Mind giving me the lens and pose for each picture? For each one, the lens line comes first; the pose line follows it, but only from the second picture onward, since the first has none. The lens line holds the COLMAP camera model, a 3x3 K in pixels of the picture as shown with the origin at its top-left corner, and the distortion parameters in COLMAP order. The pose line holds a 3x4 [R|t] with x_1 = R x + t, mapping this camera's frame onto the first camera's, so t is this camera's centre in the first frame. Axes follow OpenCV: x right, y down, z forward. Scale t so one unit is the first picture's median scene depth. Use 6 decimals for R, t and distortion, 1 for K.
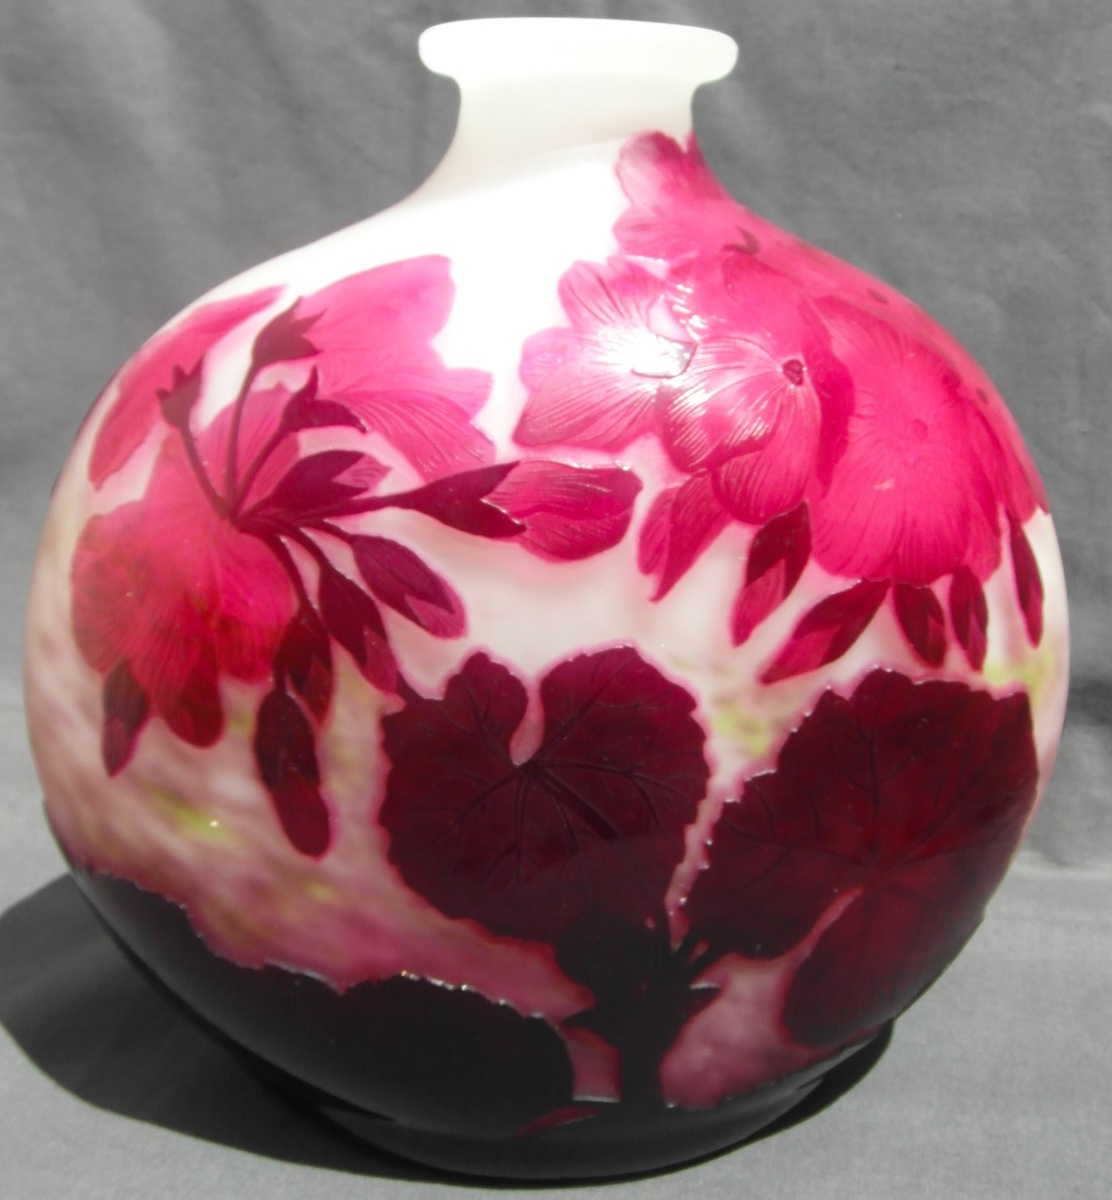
lens RADIAL K [[1504.3, 0, 580.6], [0, 1504.3, 599.4], [0, 0, 1]] dist [0.033755, -0.057934]
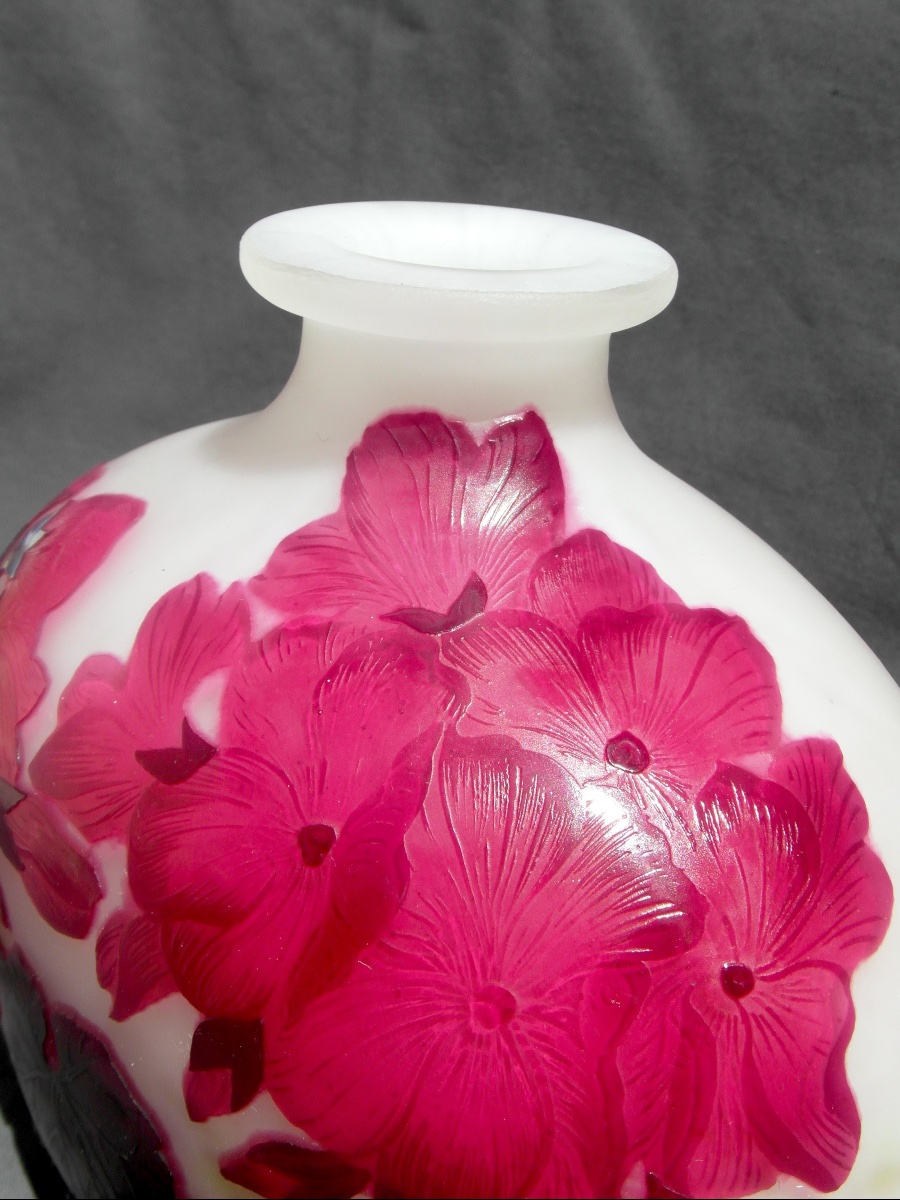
lens RADIAL K [[1230.6, 0, 450.0], [0, 1230.6, 600.0], [0, 0, 1]] dist [0.016254, -0.166923]
pose [[0.651156, 0.362000, -0.667047, 0.512459], [-0.234476, 0.931873, 0.276828, -0.422152], [0.721815, -0.023852, 0.691675, 0.665160]]
